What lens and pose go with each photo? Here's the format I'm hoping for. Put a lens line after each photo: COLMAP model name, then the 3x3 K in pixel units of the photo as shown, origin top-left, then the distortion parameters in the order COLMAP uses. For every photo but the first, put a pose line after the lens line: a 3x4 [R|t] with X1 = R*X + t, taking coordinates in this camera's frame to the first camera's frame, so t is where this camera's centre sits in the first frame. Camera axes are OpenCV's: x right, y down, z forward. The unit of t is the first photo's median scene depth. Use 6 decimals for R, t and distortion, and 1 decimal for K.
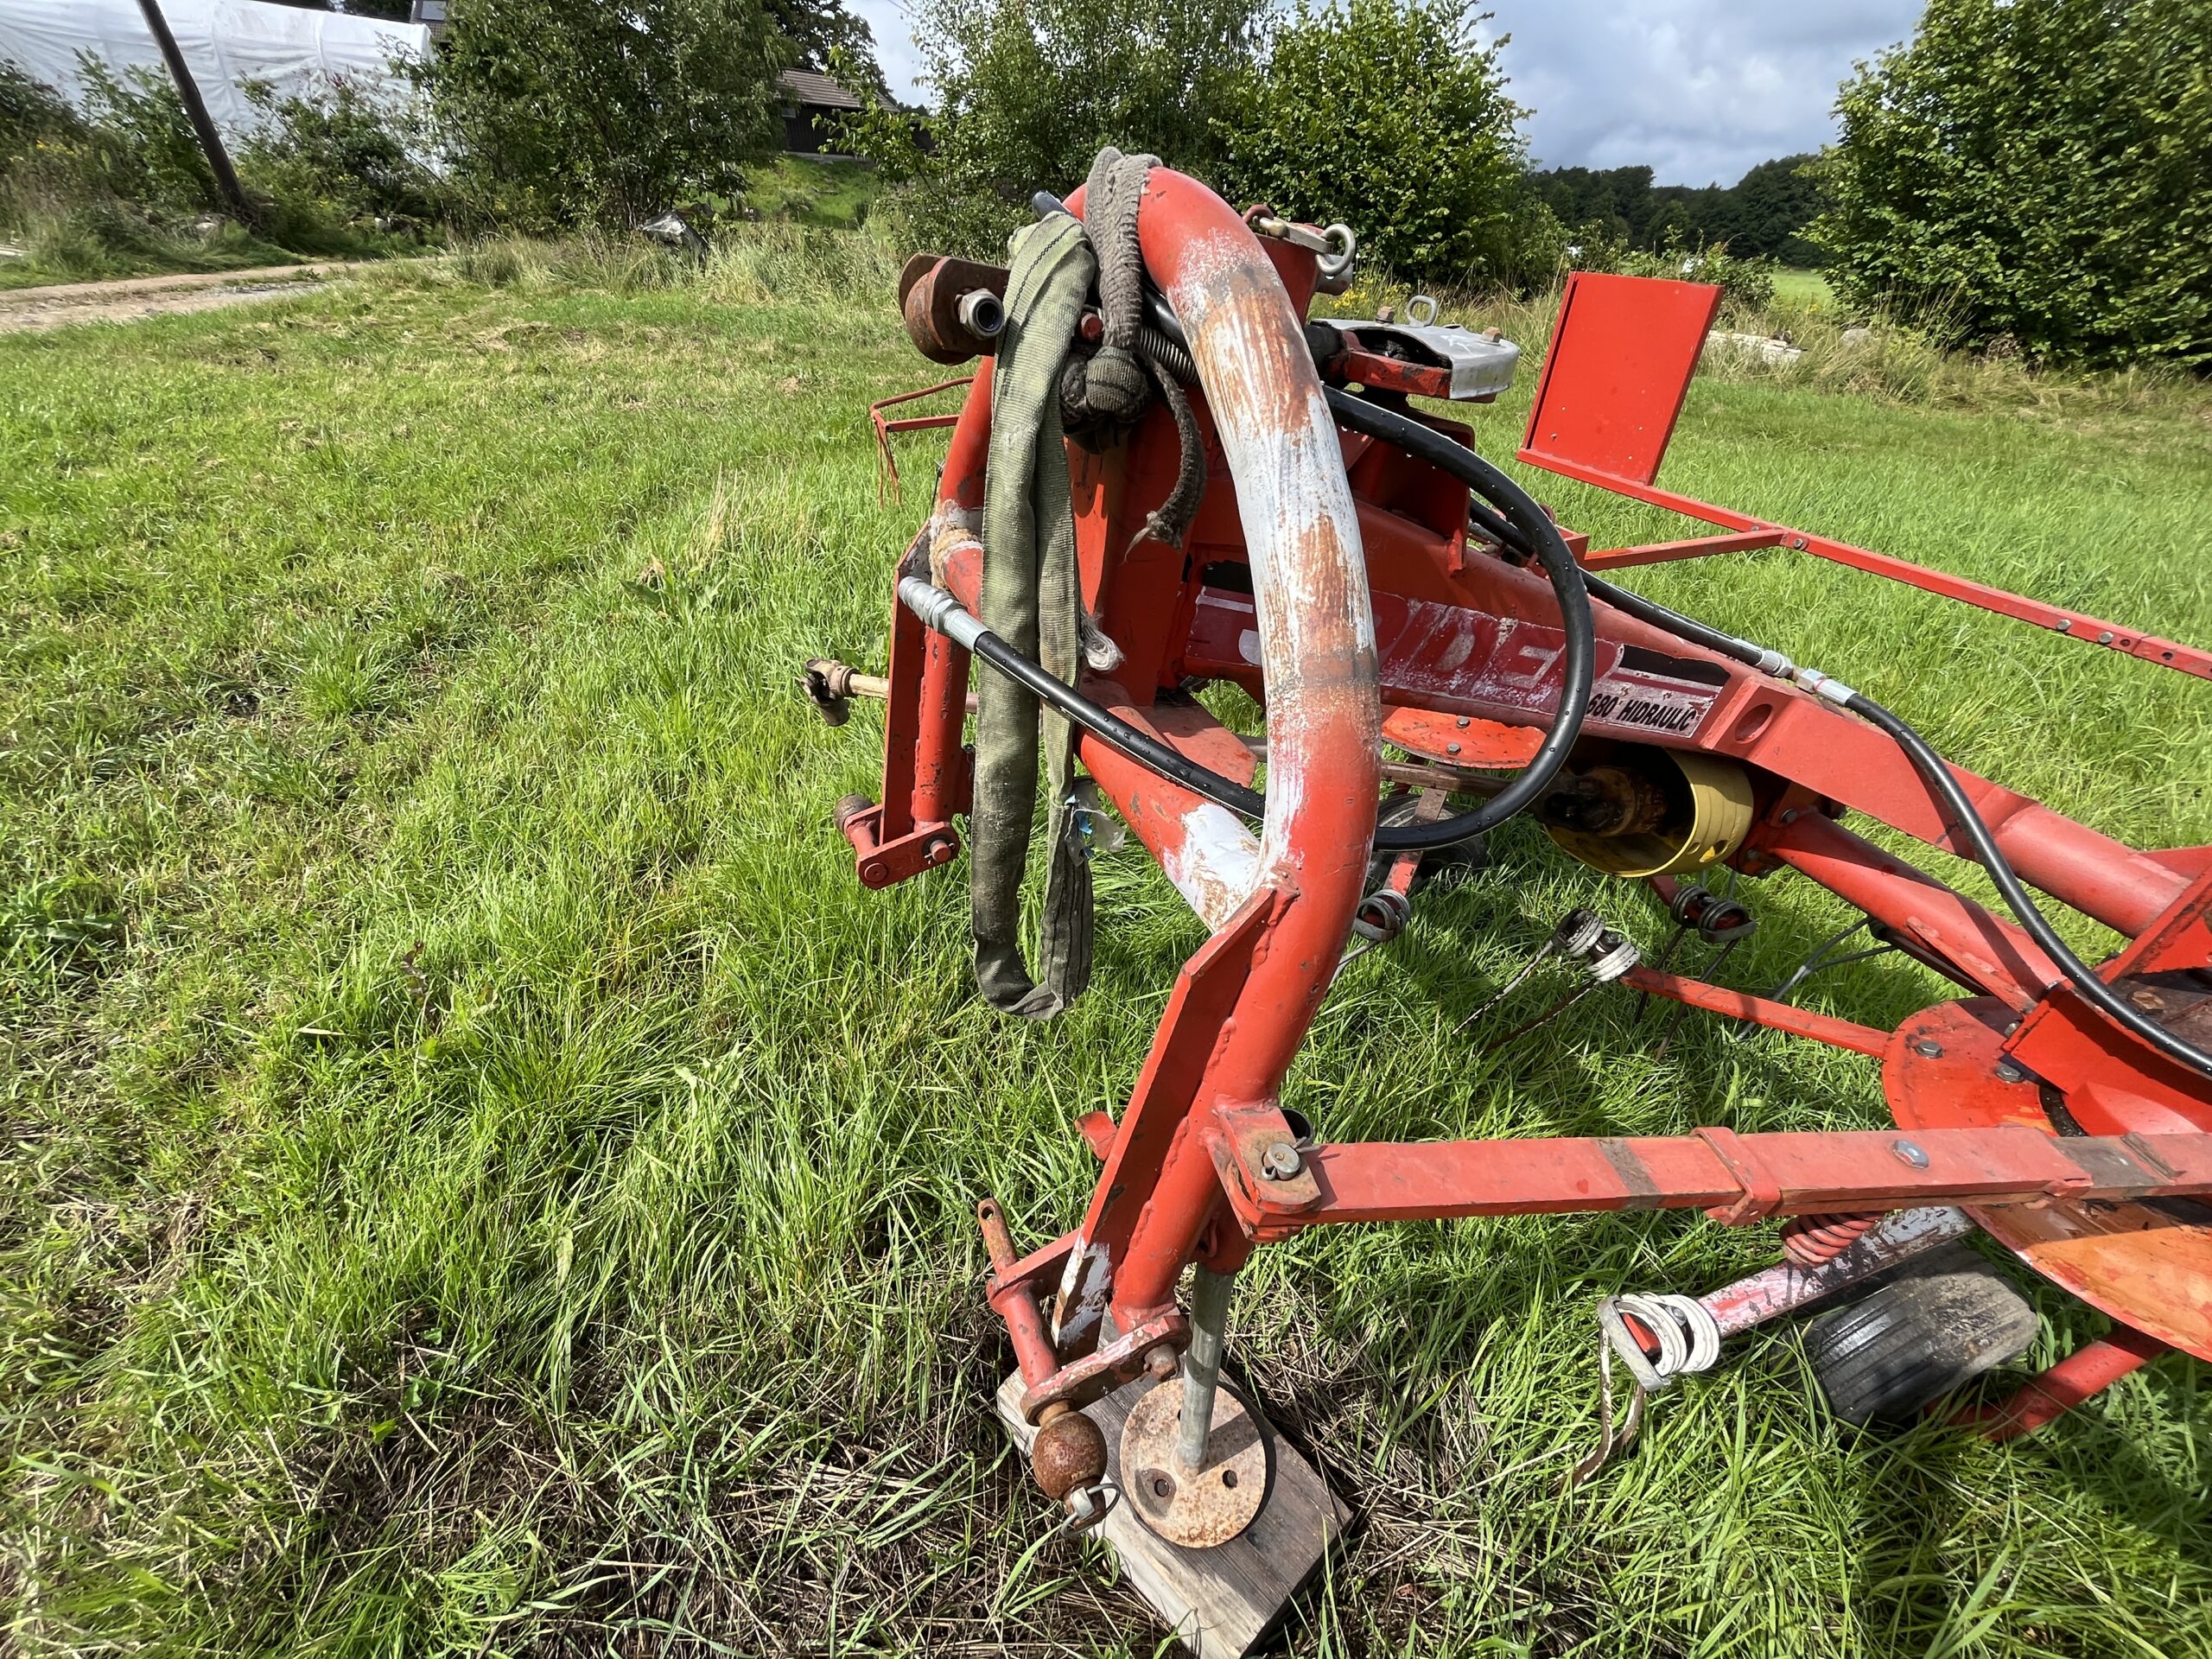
lens RADIAL K [[904.4, 0, 1106.0], [0, 904.4, 829.5], [0, 0, 1]] dist [0.001414, -0.000213]
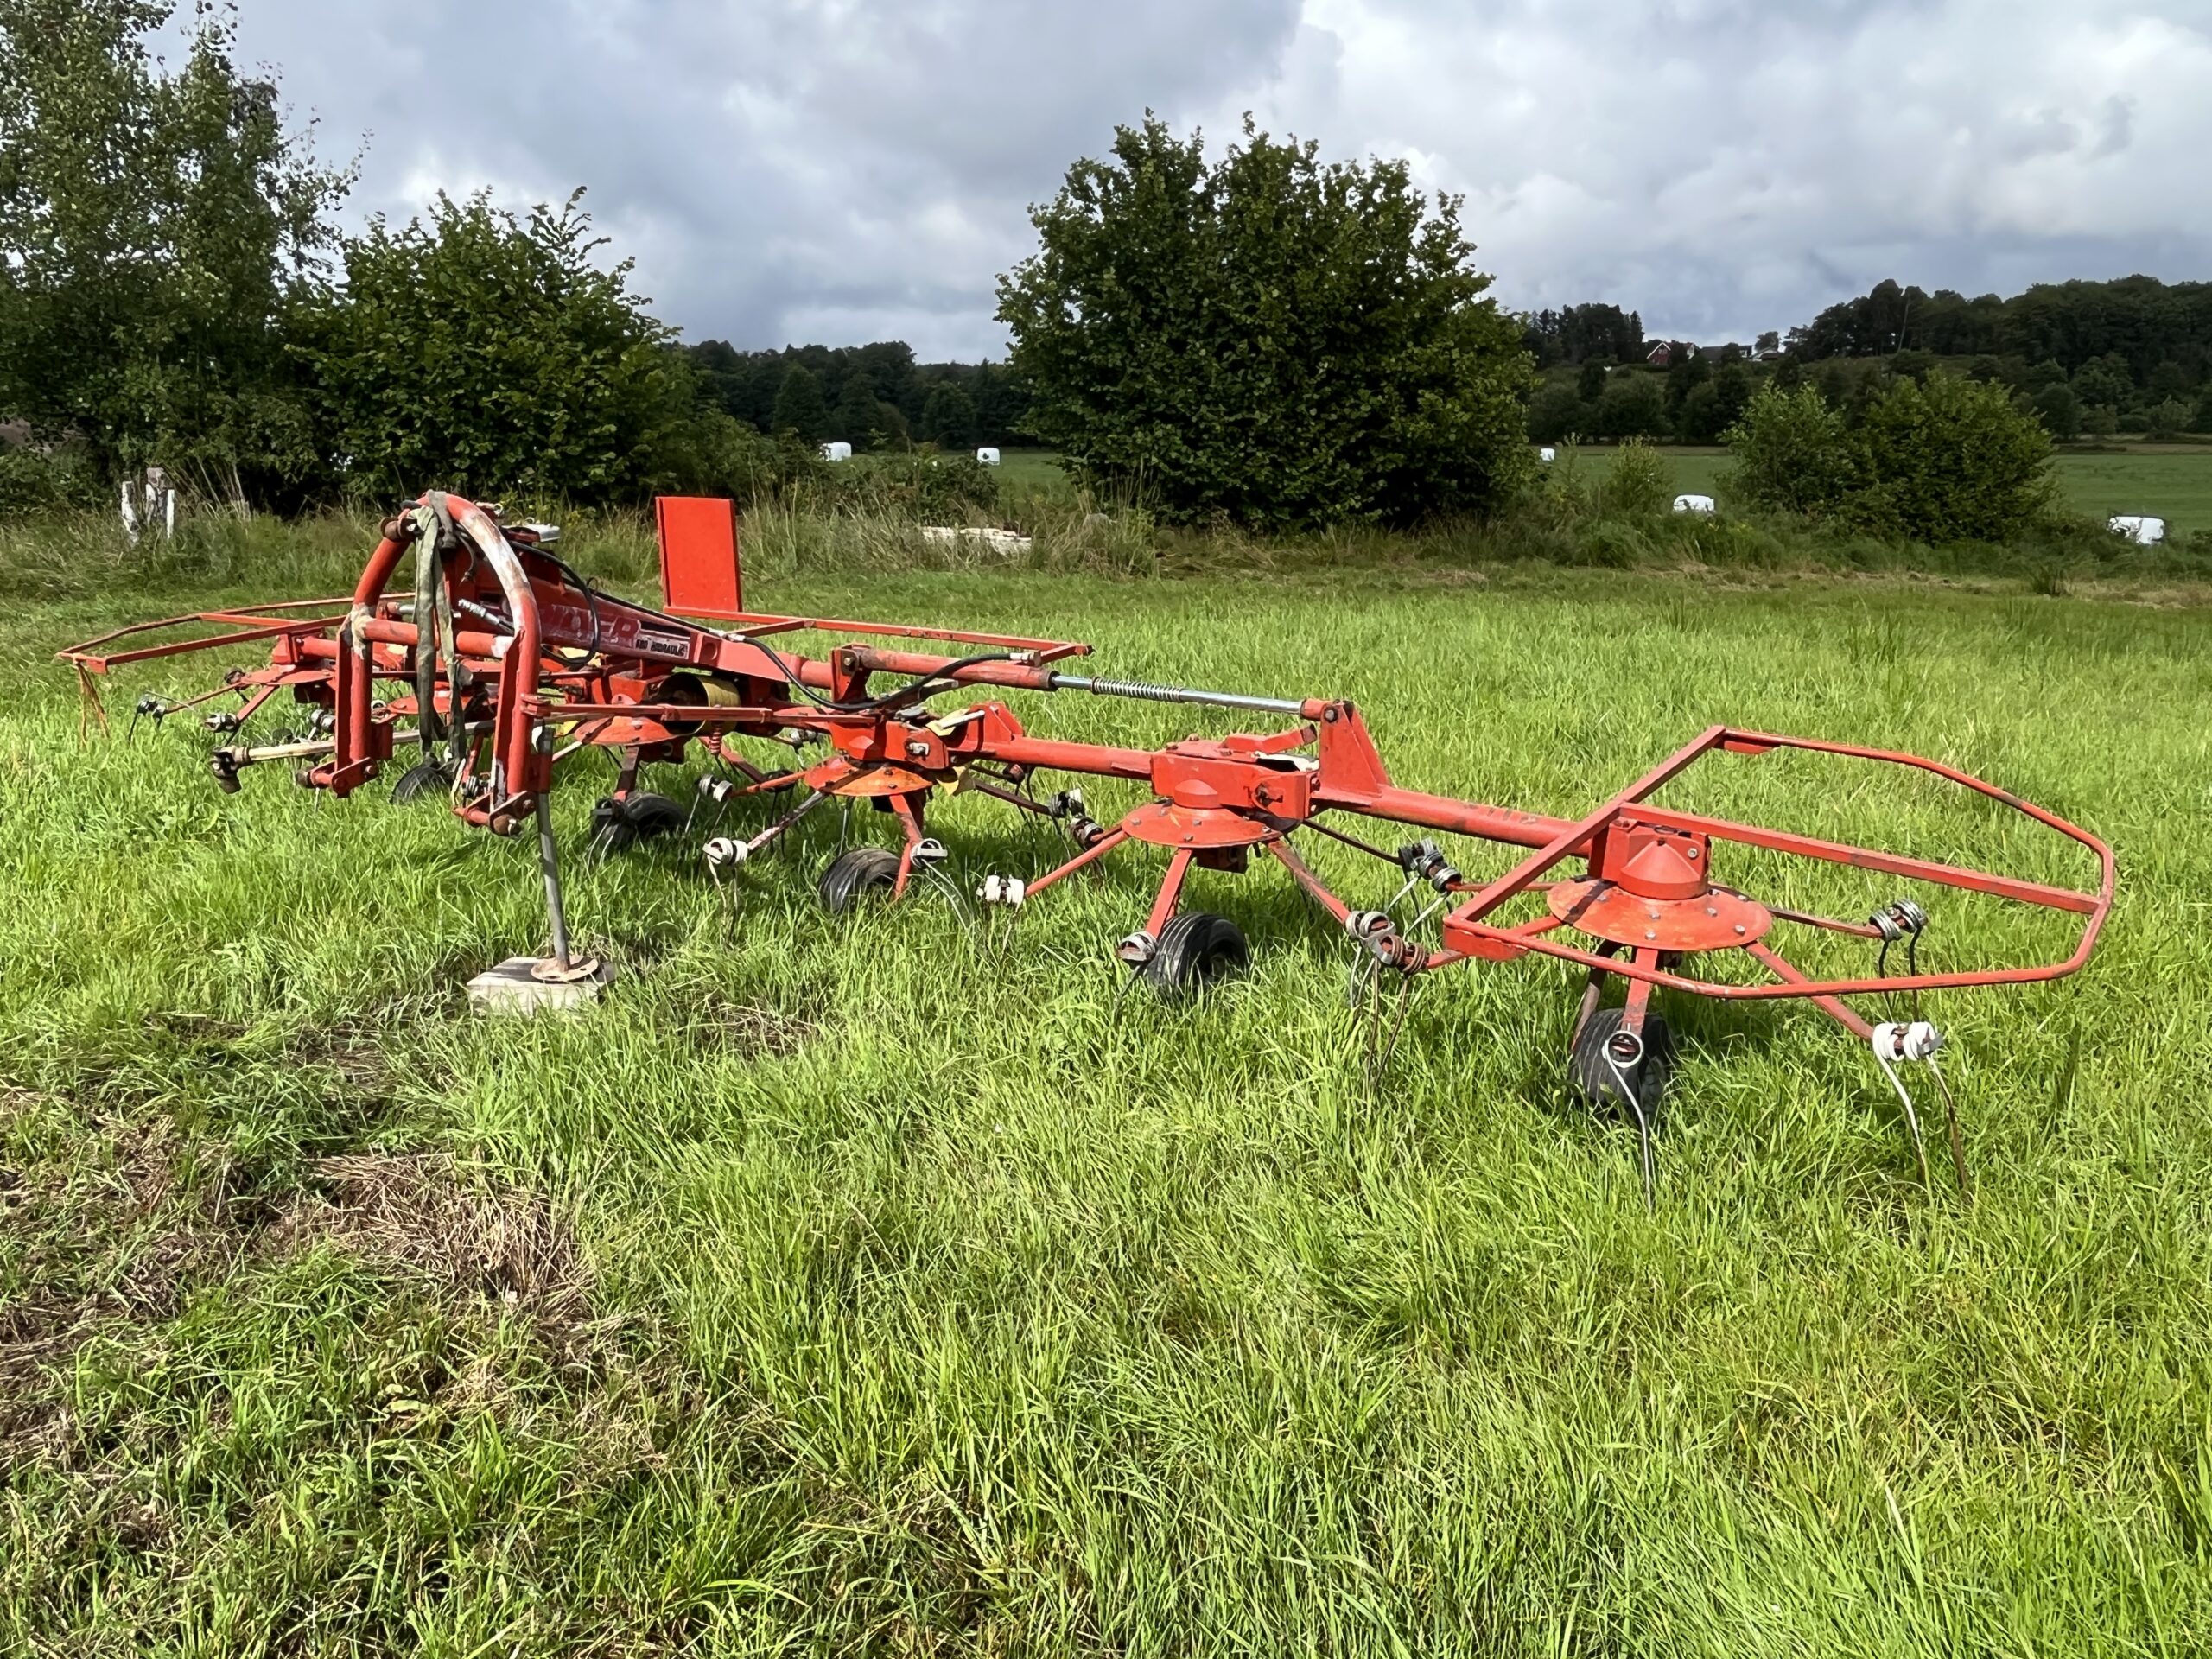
lens RADIAL K [[1690.1, 0, 1094.5], [0, 1690.1, 836.3], [0, 0, 1]] dist [0.001023, 0.004068]
pose [[0.851345, -0.170258, 0.496210, -0.089490], [0.329722, 0.909355, -0.253688, 0.210763], [-0.408039, 0.379587, 0.830312, -0.351230]]
